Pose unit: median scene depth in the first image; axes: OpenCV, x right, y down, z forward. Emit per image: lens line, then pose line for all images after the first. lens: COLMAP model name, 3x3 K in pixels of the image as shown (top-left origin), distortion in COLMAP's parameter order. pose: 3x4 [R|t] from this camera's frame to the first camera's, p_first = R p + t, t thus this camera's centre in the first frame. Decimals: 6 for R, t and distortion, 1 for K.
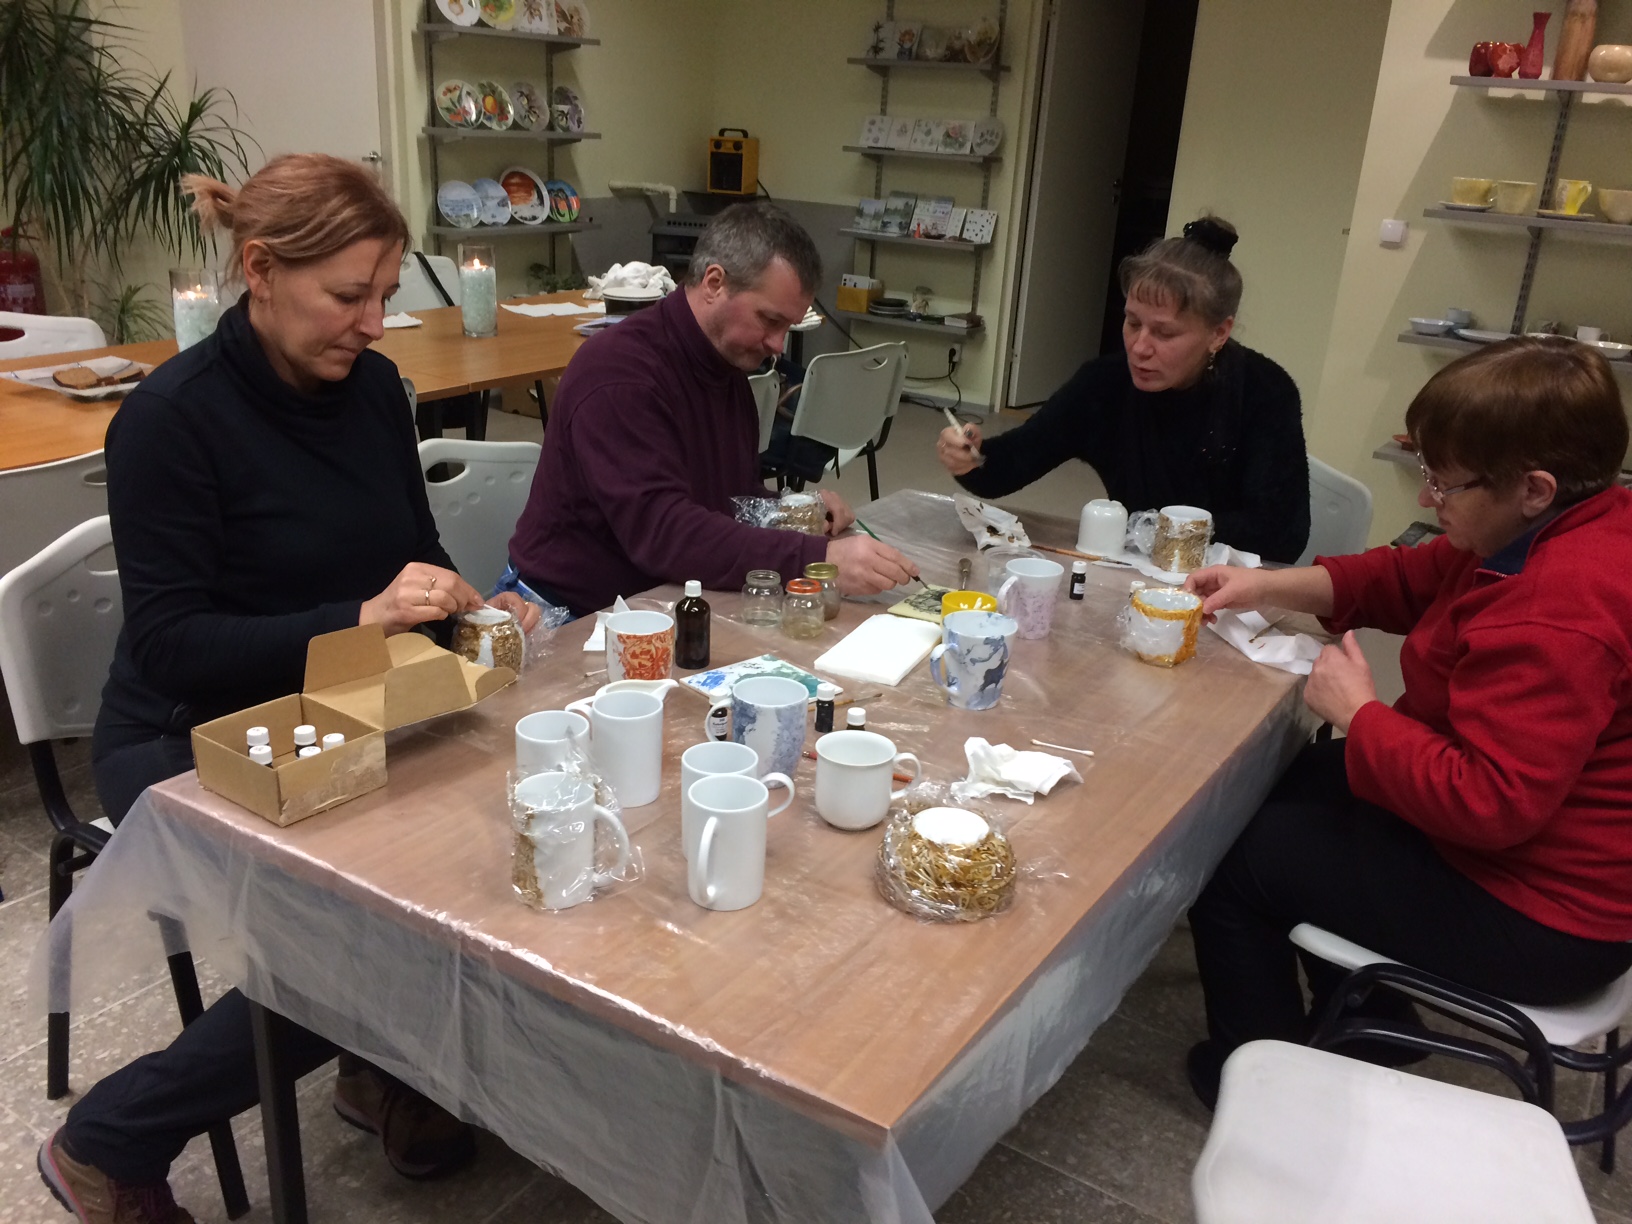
lens RADIAL K [[1397.8, 0, 817.6], [0, 1397.8, 617.8], [0, 0, 1]] dist [0.072421, -0.080725]
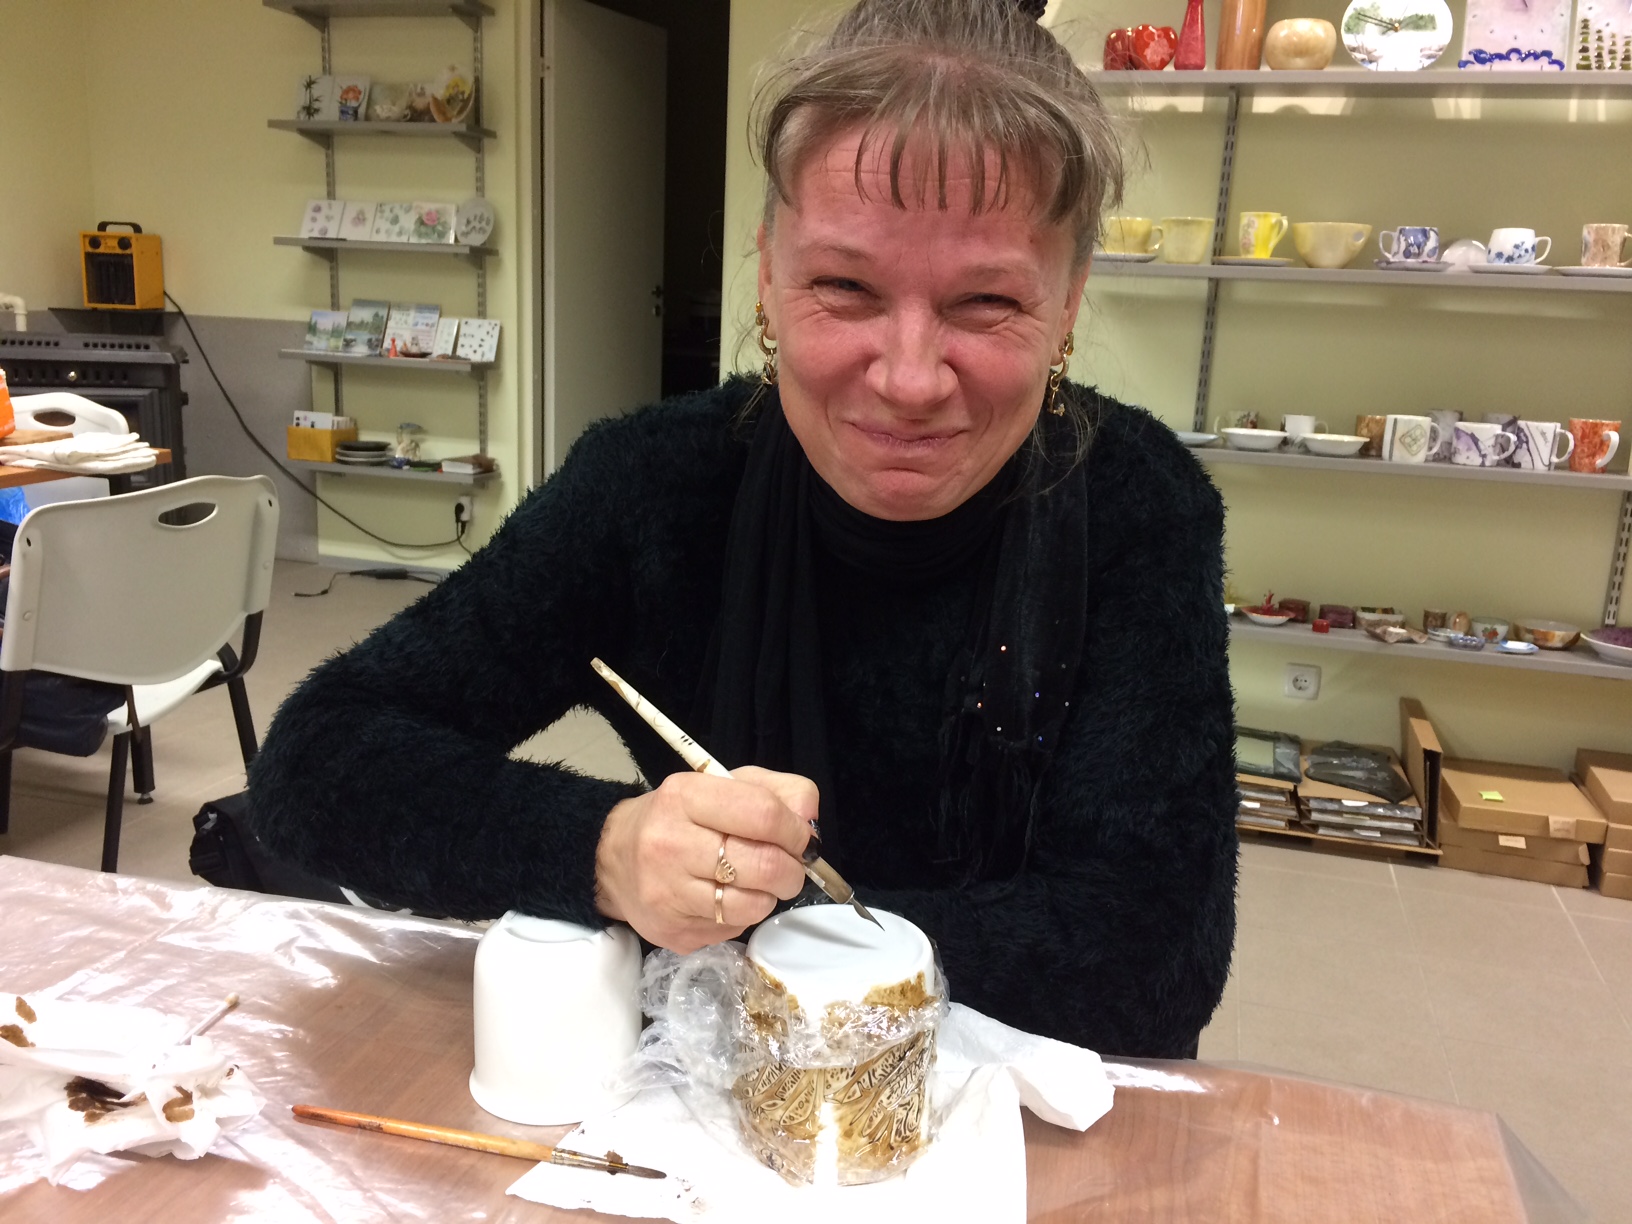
lens RADIAL K [[1397.8, 0, 824.4], [0, 1397.8, 611.6], [0, 0, 1]] dist [0.072421, -0.080725]
pose [[0.954956, -0.079158, 0.285996, 0.065822], [0.112758, 0.988272, -0.102971, -0.039166], [-0.274491, 0.130581, 0.952682, 0.258728]]
